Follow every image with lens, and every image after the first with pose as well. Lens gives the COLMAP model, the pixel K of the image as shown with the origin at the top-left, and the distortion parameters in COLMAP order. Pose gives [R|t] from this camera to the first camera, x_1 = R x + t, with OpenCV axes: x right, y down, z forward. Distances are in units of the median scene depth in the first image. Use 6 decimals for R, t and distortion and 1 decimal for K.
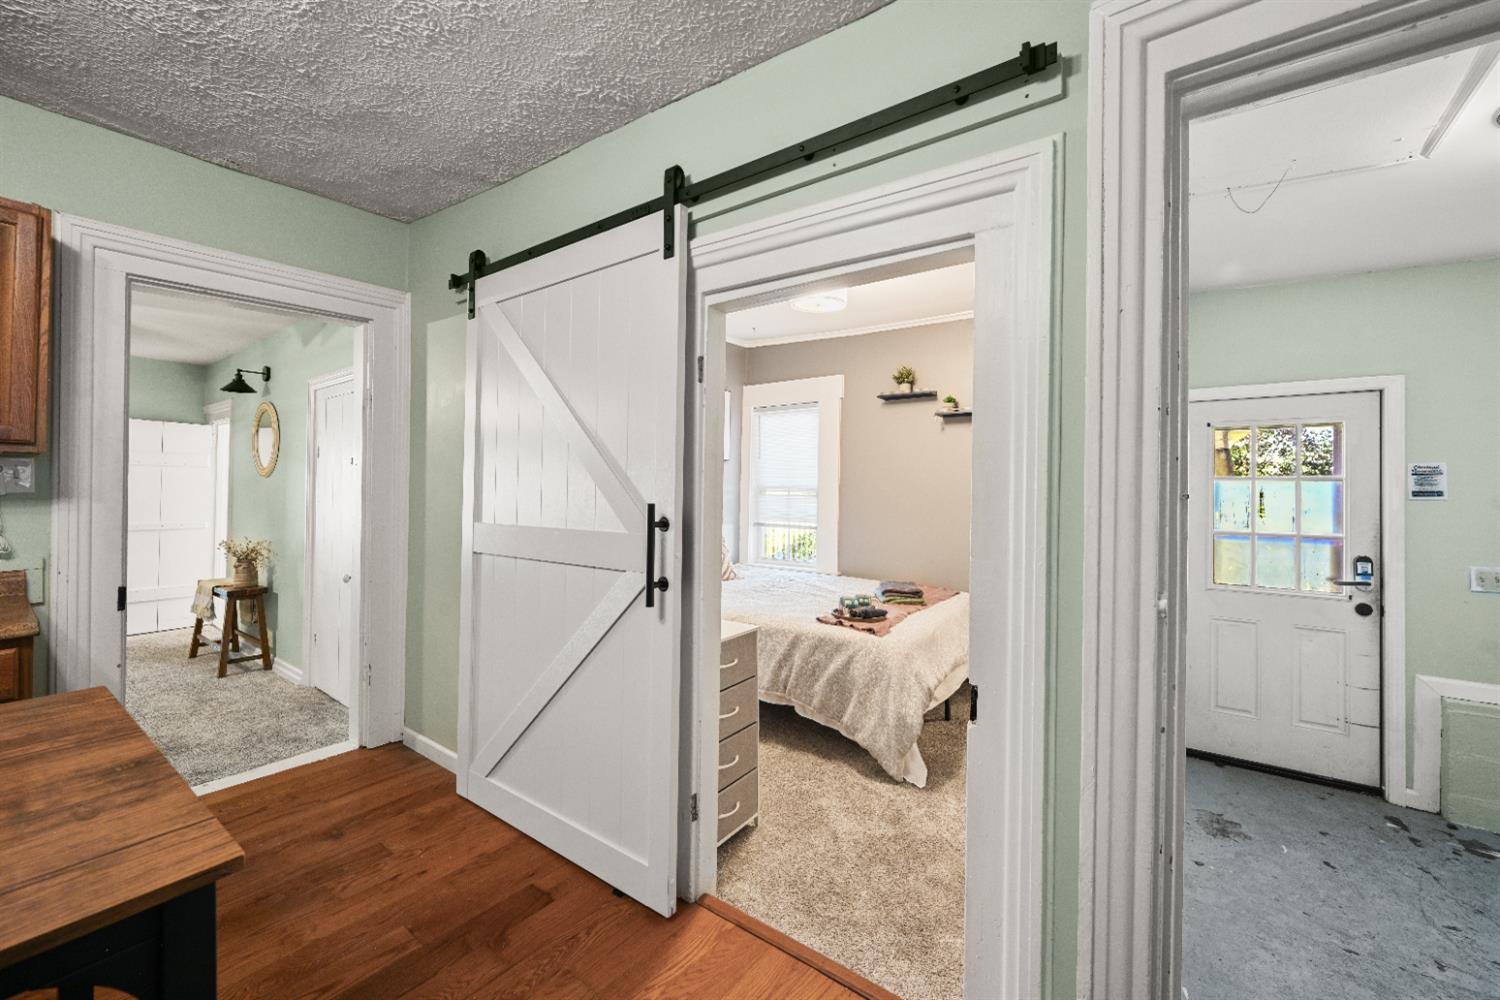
lens RADIAL K [[596.4, 0, 756.4], [0, 596.4, 489.4], [0, 0, 1]] dist [-0.001378, 0.000124]
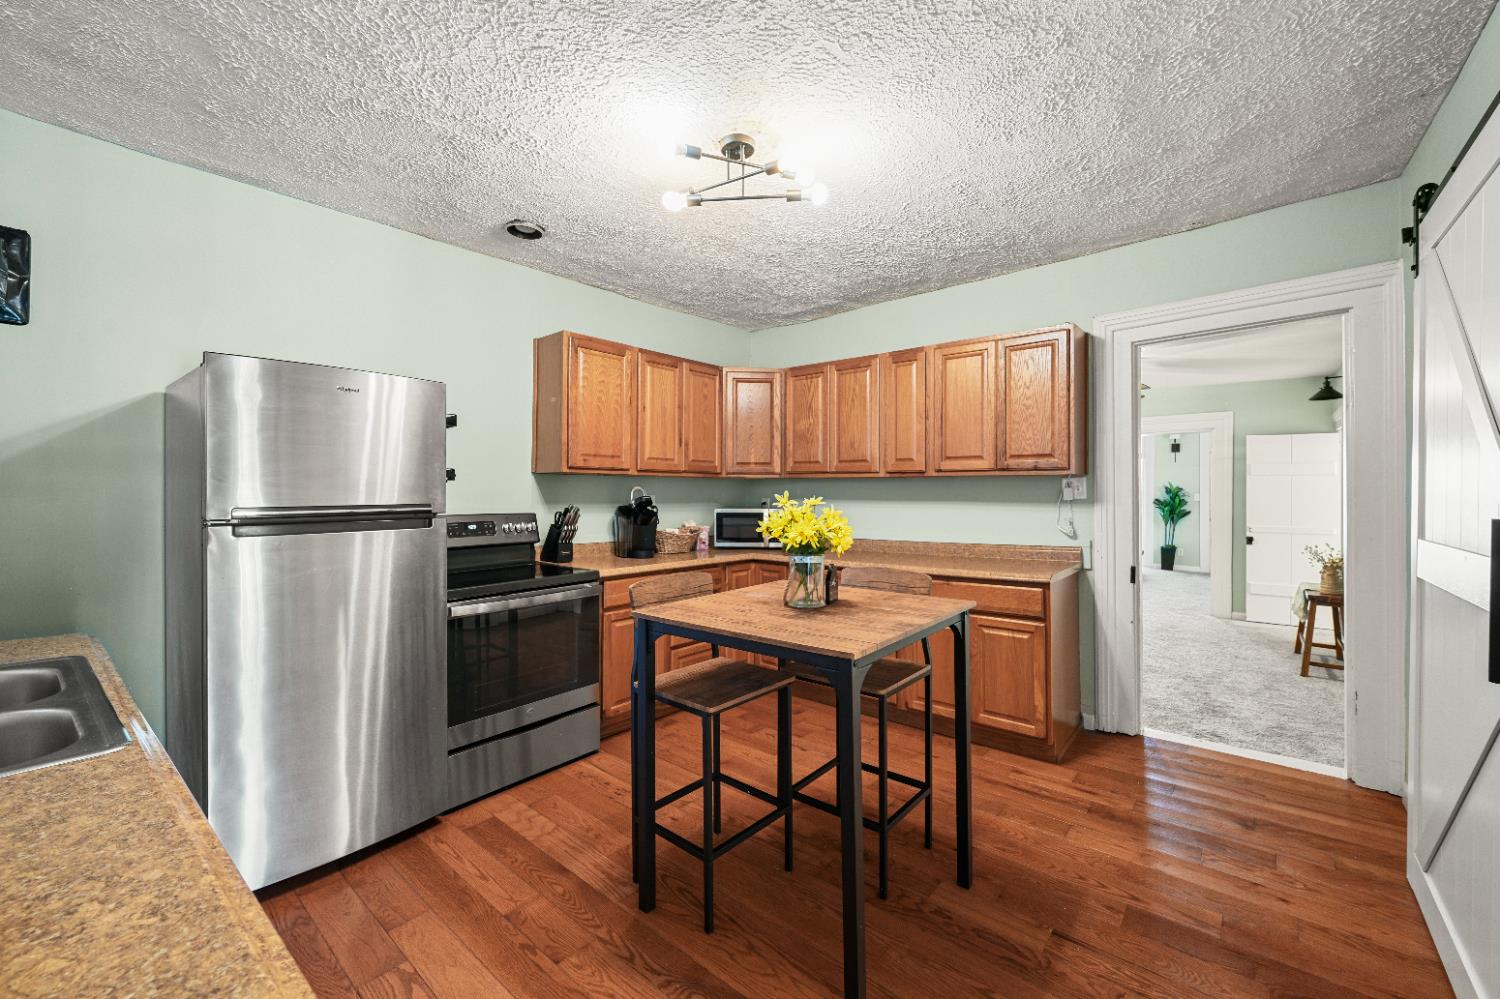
lens RADIAL K [[596.4, 0, 754.4], [0, 596.4, 494.6], [0, 0, 1]] dist [-0.001378, 0.000124]
pose [[-0.062111, -0.005500, -0.998054, 0.348869], [0.001028, 0.999984, -0.005575, 0.002724], [0.998069, -0.001373, -0.062104, 0.175603]]
